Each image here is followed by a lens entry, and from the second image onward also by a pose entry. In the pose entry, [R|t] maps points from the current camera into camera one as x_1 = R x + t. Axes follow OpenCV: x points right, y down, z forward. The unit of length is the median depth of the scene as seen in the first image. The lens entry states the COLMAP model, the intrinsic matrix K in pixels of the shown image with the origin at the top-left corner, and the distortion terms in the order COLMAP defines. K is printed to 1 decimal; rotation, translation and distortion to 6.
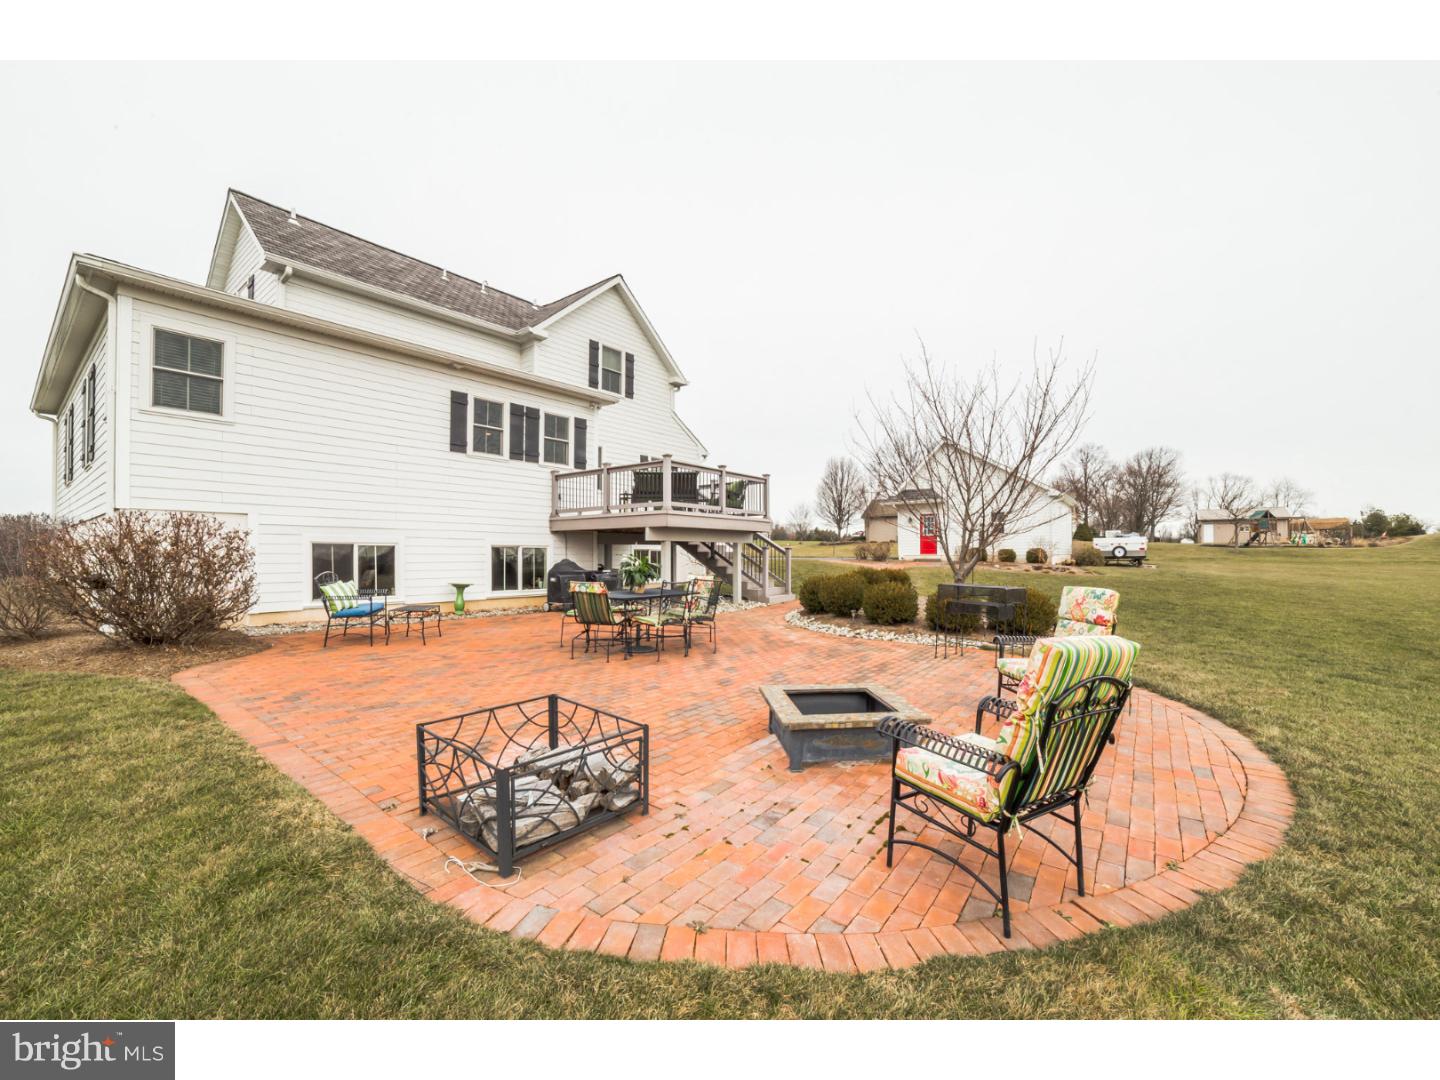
lens RADIAL K [[593.0, 0, 718.0], [0, 593.0, 556.6], [0, 0, 1]] dist [-0.085697, 0.000024]
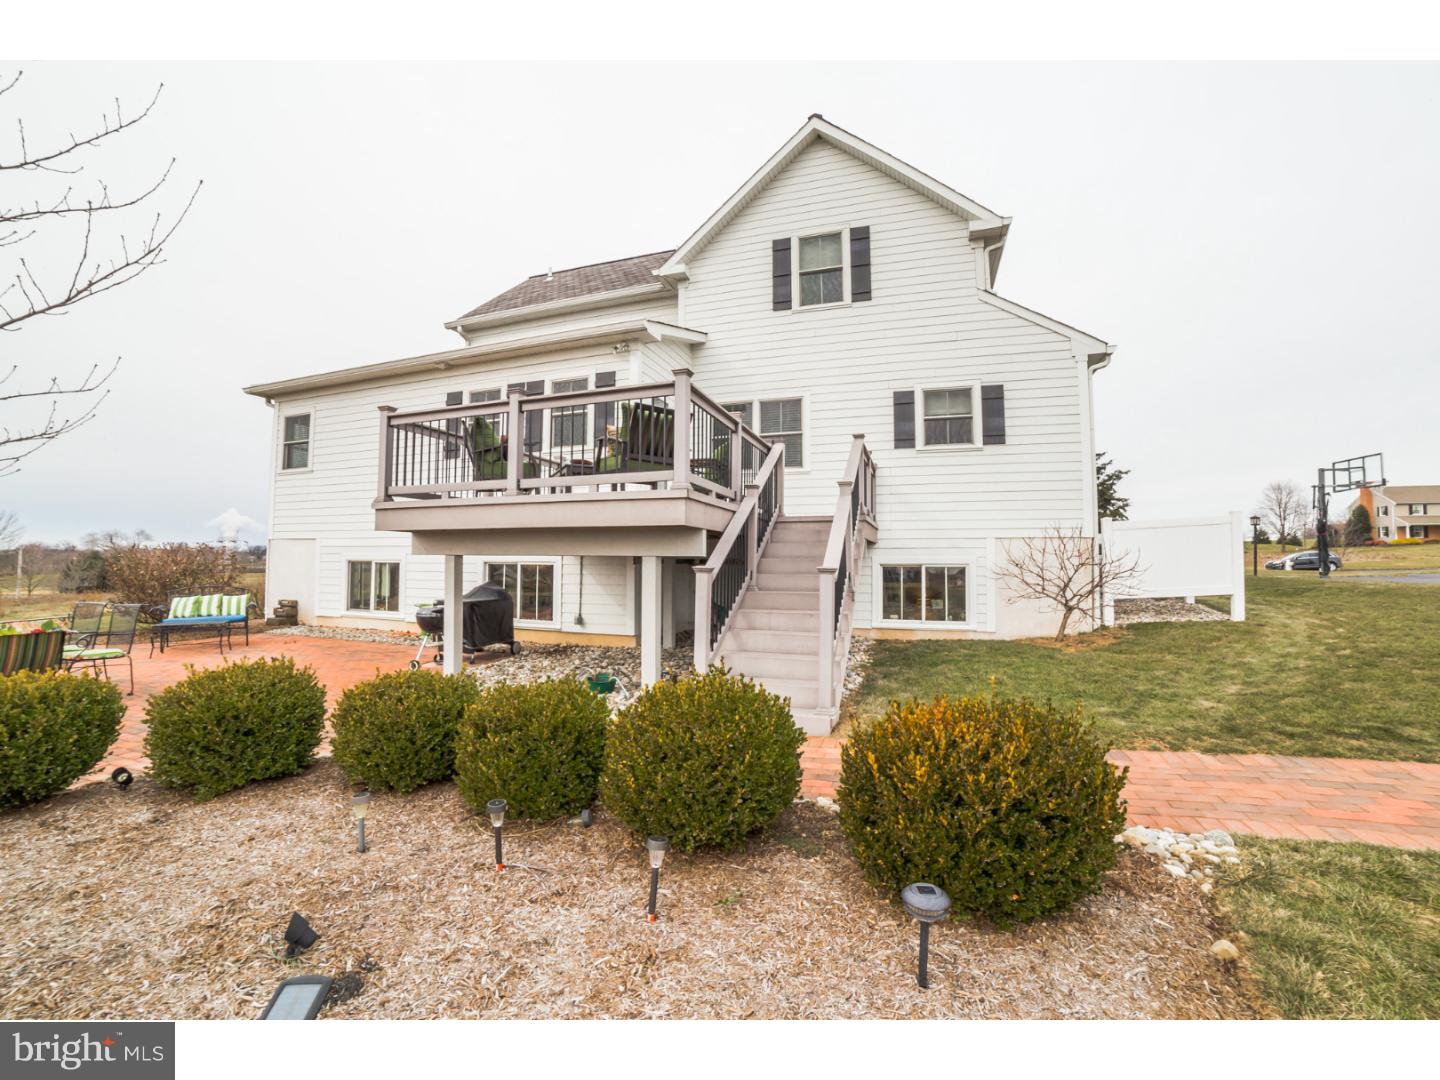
lens RADIAL K [[593.0, 0, 718.0], [0, 593.0, 556.6], [0, 0, 1]] dist [-0.085697, 0.000024]
pose [[0.316344, -0.023596, -0.948351, 0.345571], [-0.013303, 0.999482, -0.029306, -0.005223], [0.948551, 0.021887, 0.315866, 0.728337]]
